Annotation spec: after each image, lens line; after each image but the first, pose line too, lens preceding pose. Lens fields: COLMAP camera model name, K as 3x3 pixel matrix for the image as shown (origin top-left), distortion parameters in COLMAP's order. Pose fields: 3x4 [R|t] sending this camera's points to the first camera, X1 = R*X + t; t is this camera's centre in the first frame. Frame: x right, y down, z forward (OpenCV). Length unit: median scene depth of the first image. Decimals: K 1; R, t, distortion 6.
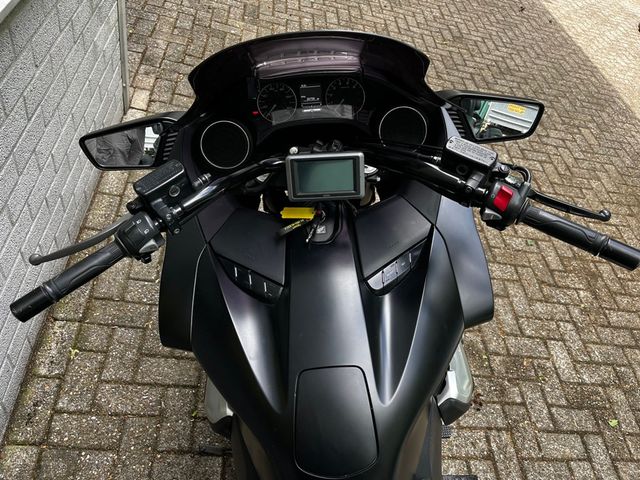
lens RADIAL K [[487.9, 0, 328.9], [0, 487.9, 239.8], [0, 0, 1]] dist [0.073948, -0.105574]
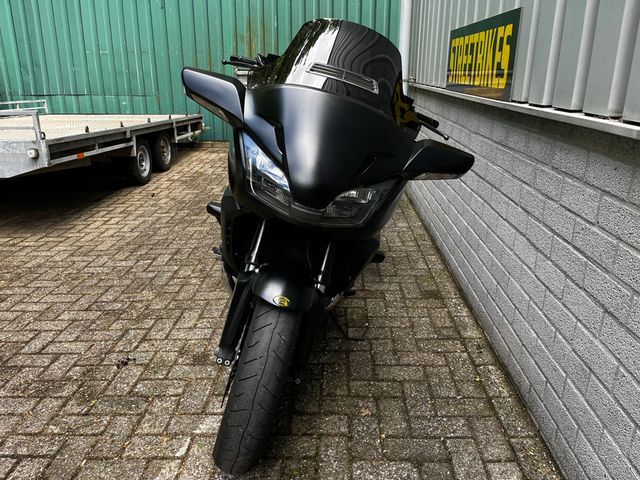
lens RADIAL K [[487.9, 0, 328.5], [0, 487.9, 241.9], [0, 0, 1]] dist [0.073948, -0.105574]
pose [[-0.966844, -0.255359, -0.002066, -0.081472], [-0.101476, 0.376757, 0.920737, -1.018645], [-0.234340, 0.890419, -0.390178, 1.331595]]
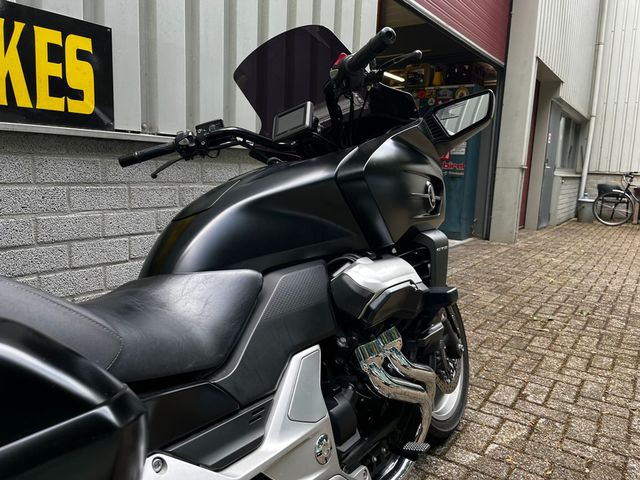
lens RADIAL K [[487.9, 0, 321.7], [0, 487.9, 239.7], [0, 0, 1]] dist [0.073948, -0.105574]
pose [[0.771475, -0.117275, -0.625358, 0.567048], [-0.351374, 0.740866, -0.572410, 0.572842], [0.530436, 0.661335, 0.530353, 0.258978]]
